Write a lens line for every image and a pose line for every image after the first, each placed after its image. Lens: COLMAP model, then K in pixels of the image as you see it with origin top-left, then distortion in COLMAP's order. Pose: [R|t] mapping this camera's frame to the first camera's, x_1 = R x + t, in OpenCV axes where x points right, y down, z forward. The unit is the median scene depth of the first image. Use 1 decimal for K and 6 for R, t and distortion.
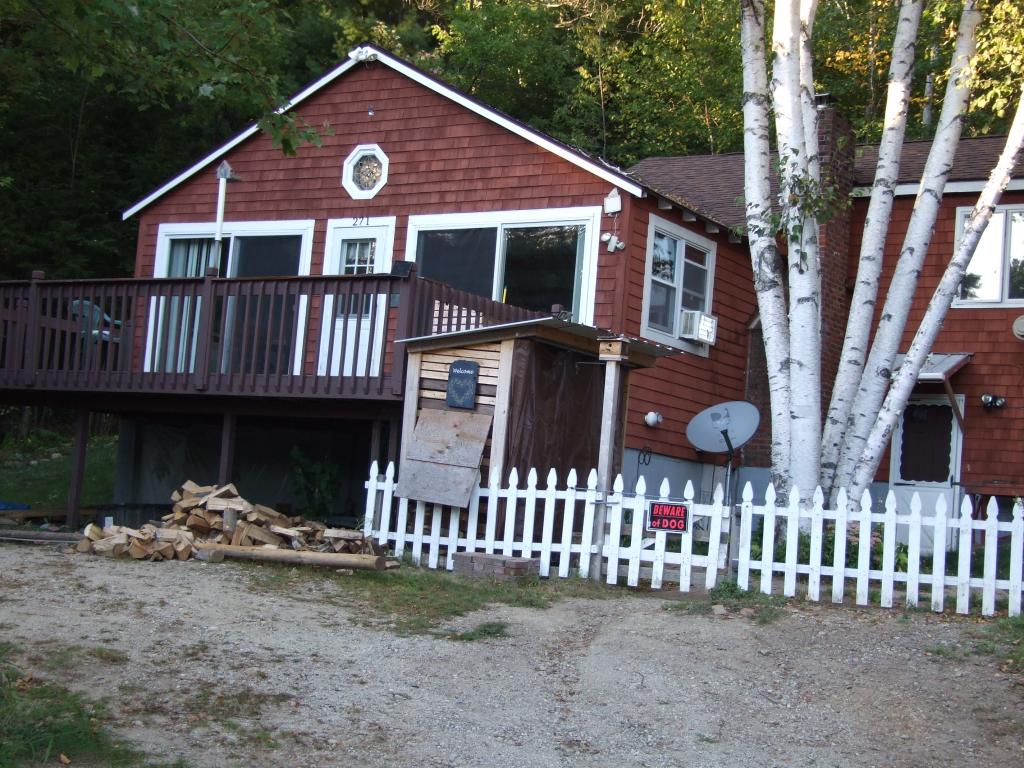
lens RADIAL K [[1766.8, 0, 512.0], [0, 1766.8, 384.0], [0, 0, 1]] dist [0.198170, -0.038700]
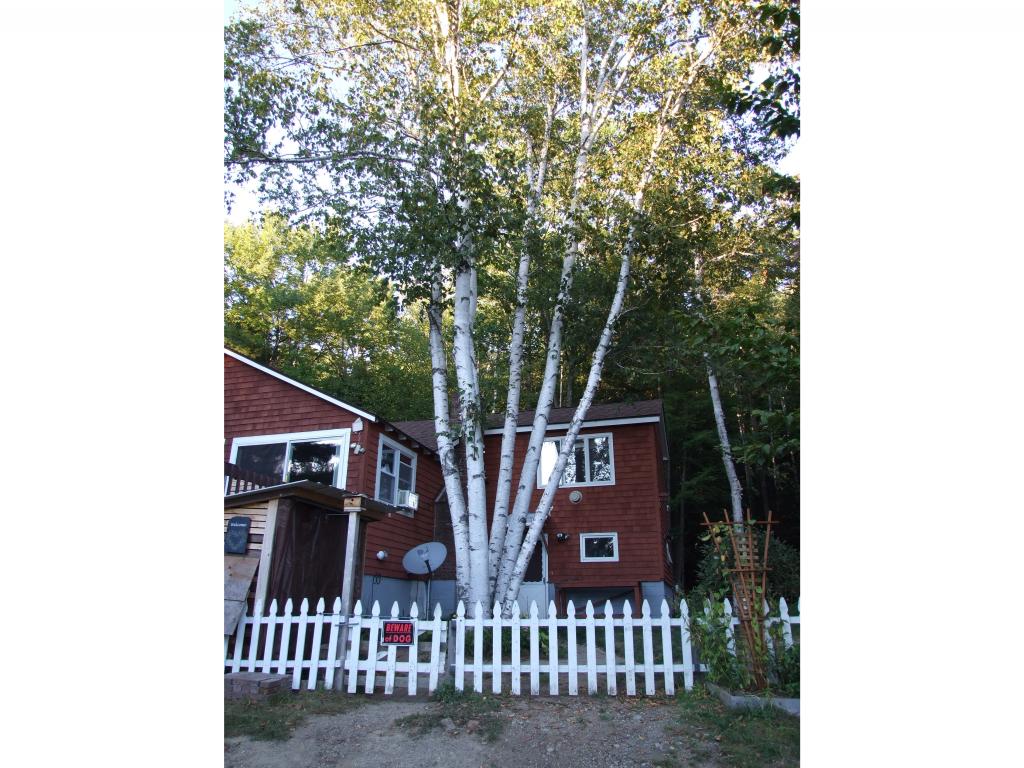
lens RADIAL K [[695.4, 0, 558.9], [0, 695.4, 387.1], [0, 0, 1]] dist [-0.056190, 0.003576]
pose [[0.944804, 0.023618, 0.326782, 0.029716], [0.046673, 0.977525, -0.205590, 0.008994], [-0.324293, 0.209494, 0.922467, 0.440560]]
